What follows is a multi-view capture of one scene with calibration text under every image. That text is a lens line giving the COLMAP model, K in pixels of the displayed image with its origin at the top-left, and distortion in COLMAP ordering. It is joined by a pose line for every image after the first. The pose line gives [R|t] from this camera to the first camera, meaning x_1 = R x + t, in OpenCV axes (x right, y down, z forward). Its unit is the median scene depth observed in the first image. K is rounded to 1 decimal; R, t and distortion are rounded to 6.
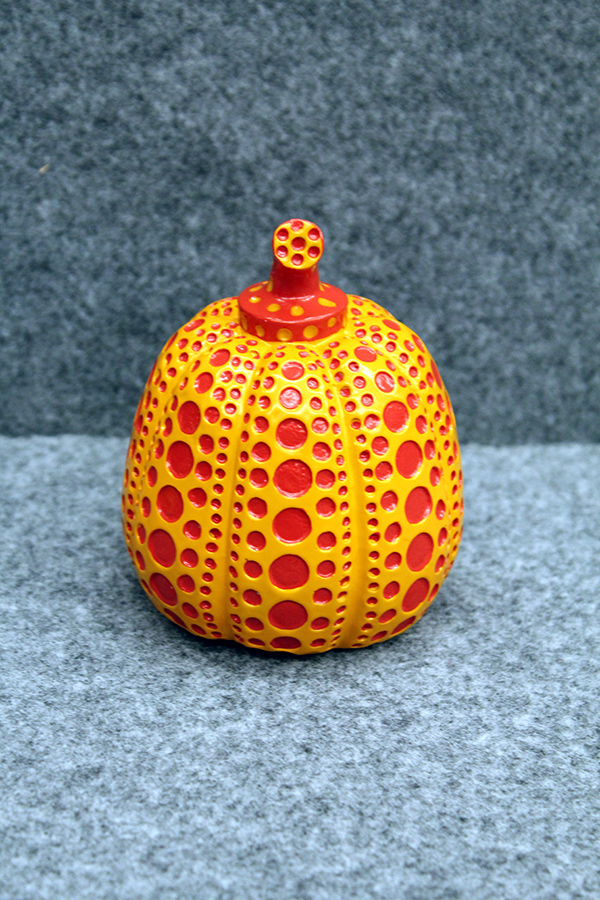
lens RADIAL K [[2088.7, 0, 300.0], [0, 2088.7, 450.0], [0, 0, 1]] dist [0.072202, 0.152673]
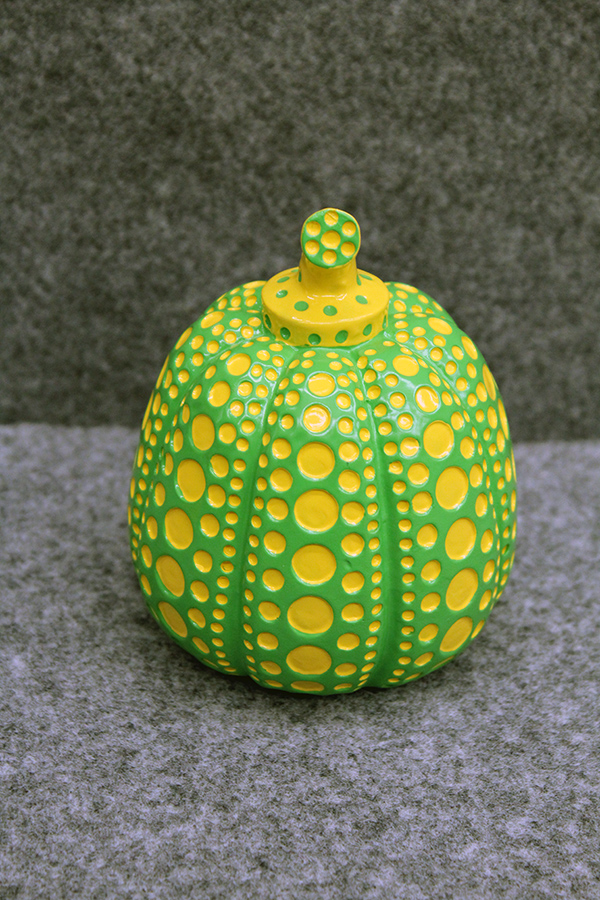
lens RADIAL K [[2088.7, 0, 300.0], [0, 2088.7, 450.0], [0, 0, 1]] dist [0.072202, 0.152673]
pose [[0.999323, 0.013945, -0.034036, 0.037191], [-0.010517, 0.995043, 0.098891, -0.090113], [0.035246, -0.098466, 0.994516, 0.134449]]
